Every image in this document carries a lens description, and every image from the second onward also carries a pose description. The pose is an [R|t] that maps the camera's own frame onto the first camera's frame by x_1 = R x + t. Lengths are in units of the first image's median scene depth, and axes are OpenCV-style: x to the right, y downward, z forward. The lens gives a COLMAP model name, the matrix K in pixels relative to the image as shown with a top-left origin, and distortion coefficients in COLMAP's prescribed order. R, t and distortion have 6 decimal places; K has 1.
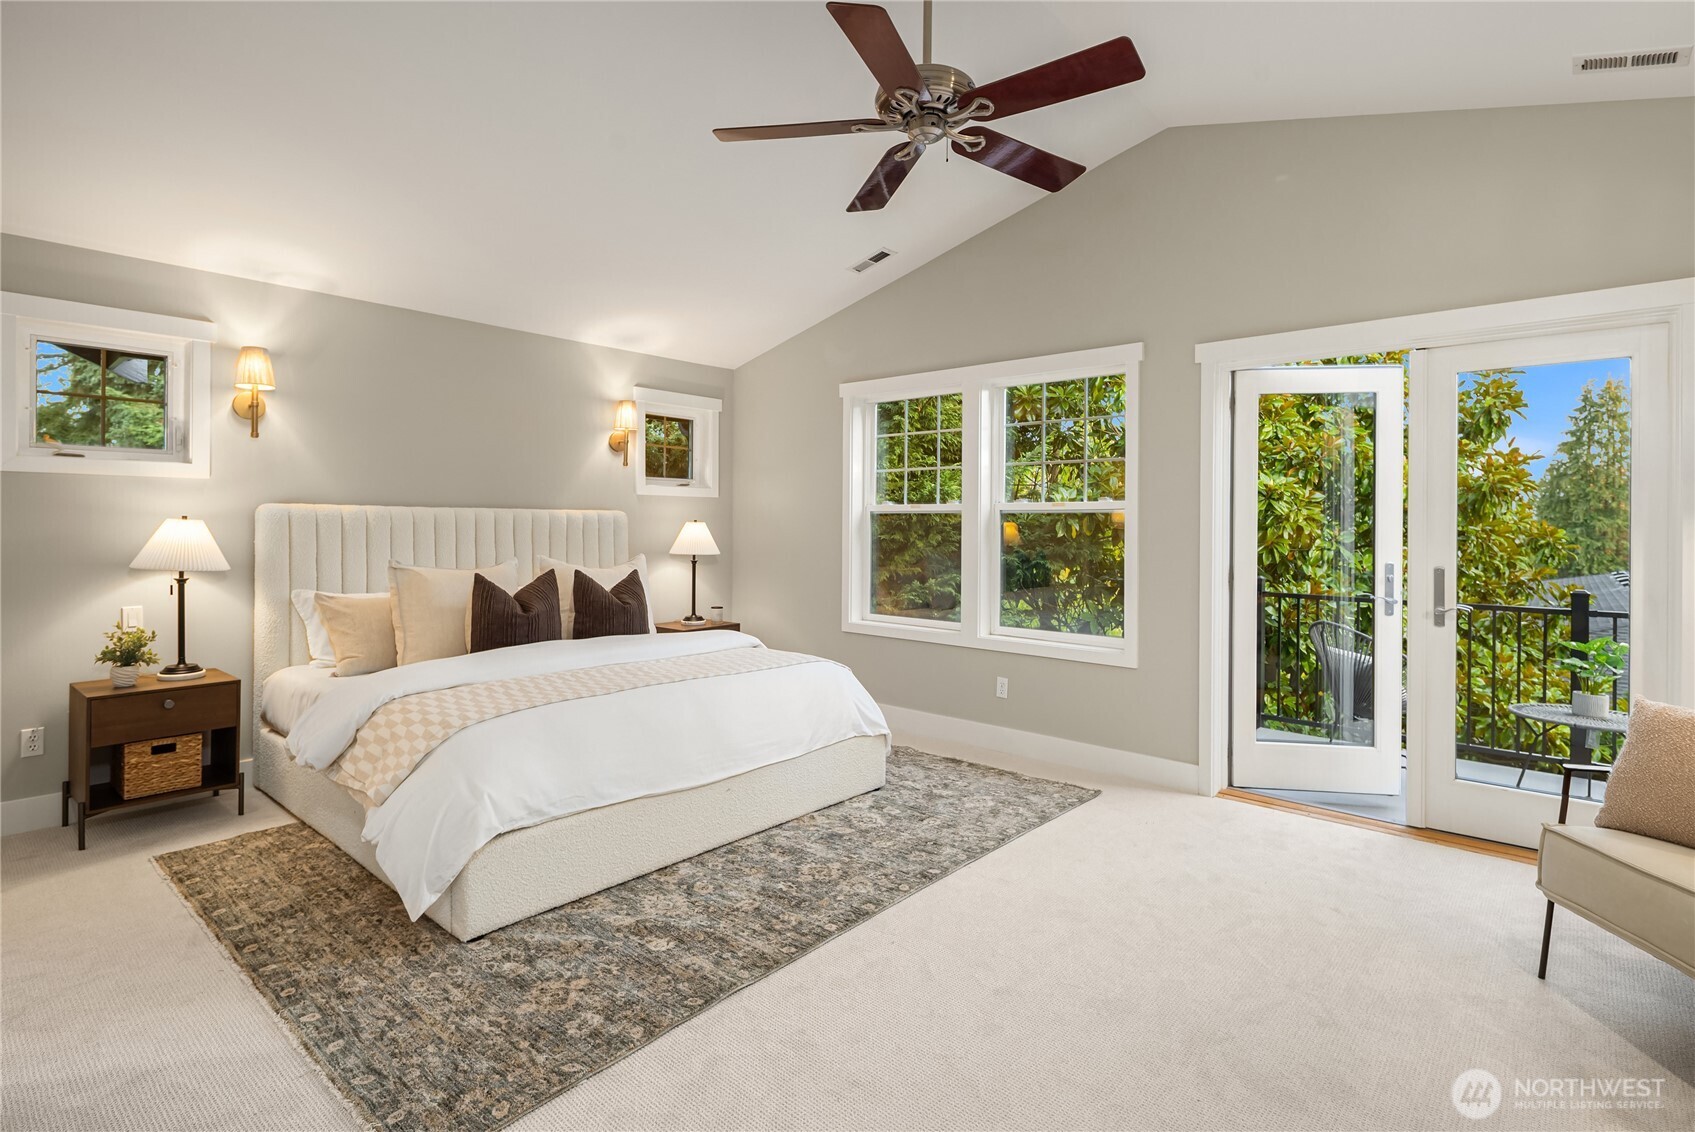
lens RADIAL K [[821.3, 0, 847.4], [0, 821.3, 536.5], [0, 0, 1]] dist [0.003783, -0.004237]
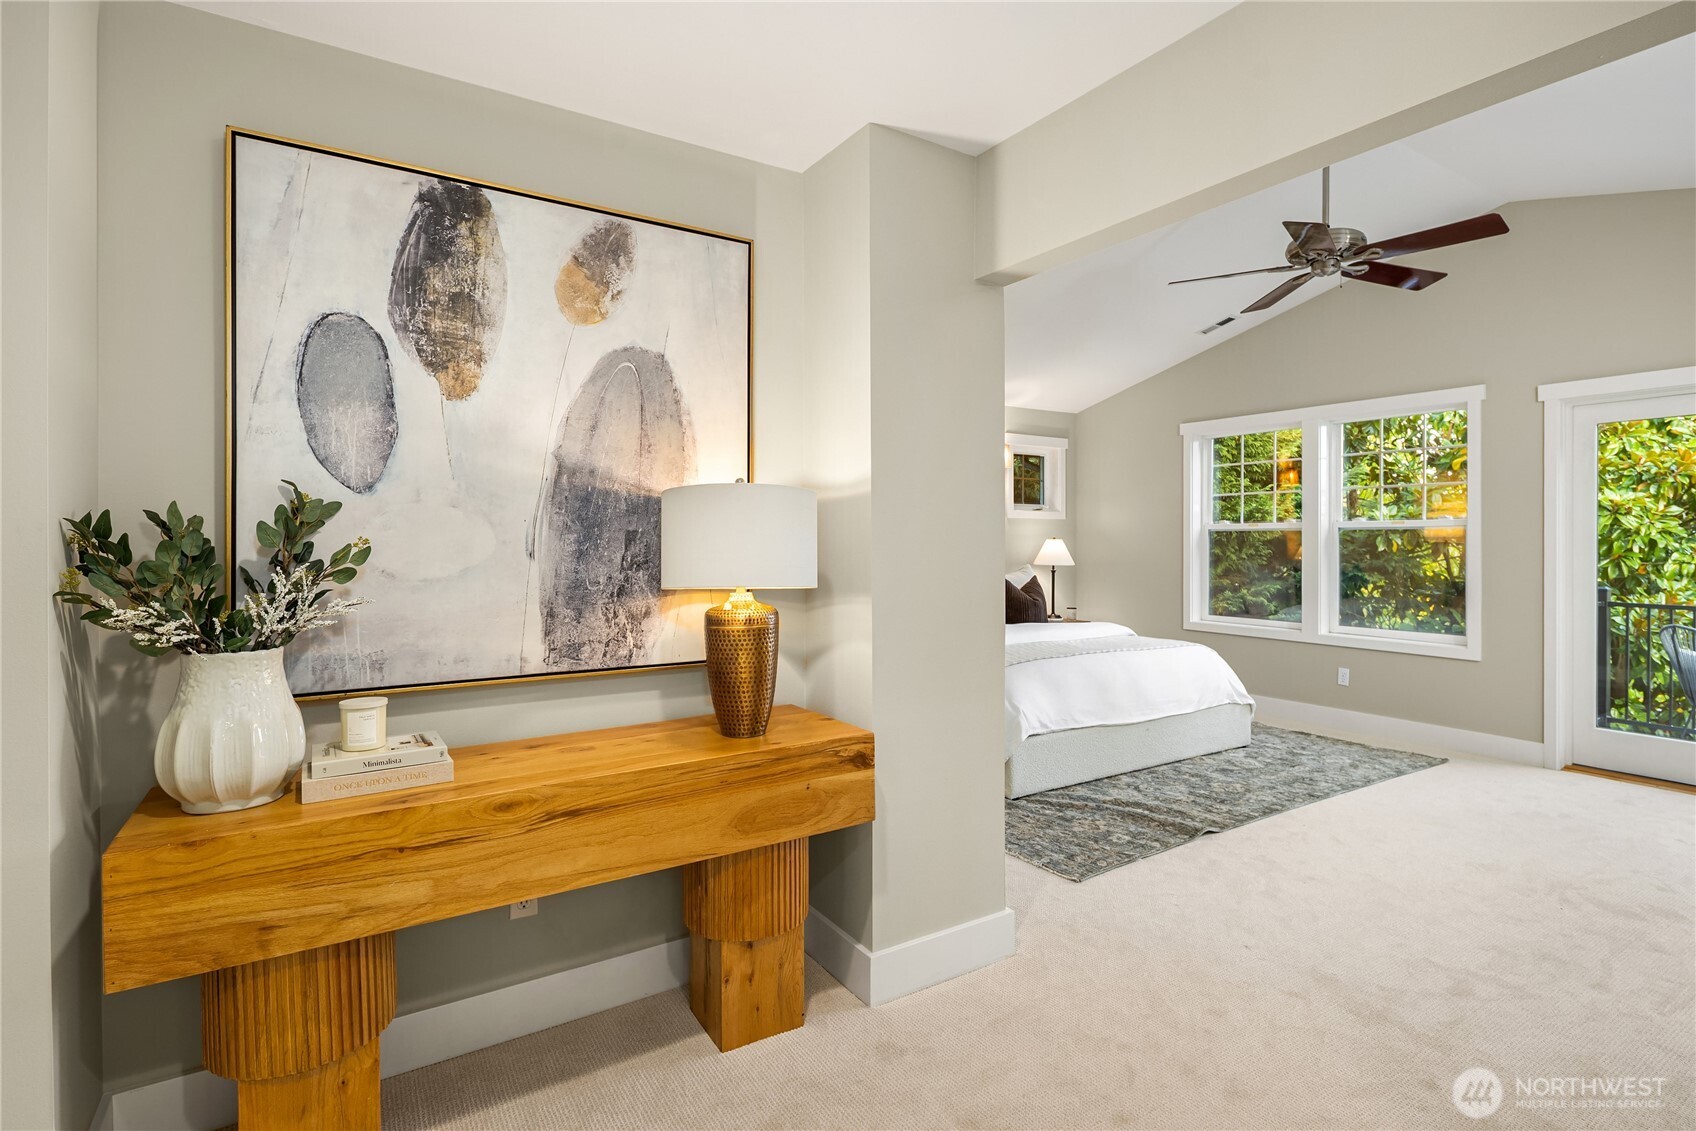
lens RADIAL K [[821.8, 0, 842.0], [0, 821.8, 548.3], [0, 0, 1]] dist [0.003783, -0.004237]
pose [[0.960667, -0.002464, -0.277692, -0.171208], [0.001080, 0.999986, -0.005134, 0.003172], [0.277701, 0.004632, 0.960656, -0.334600]]
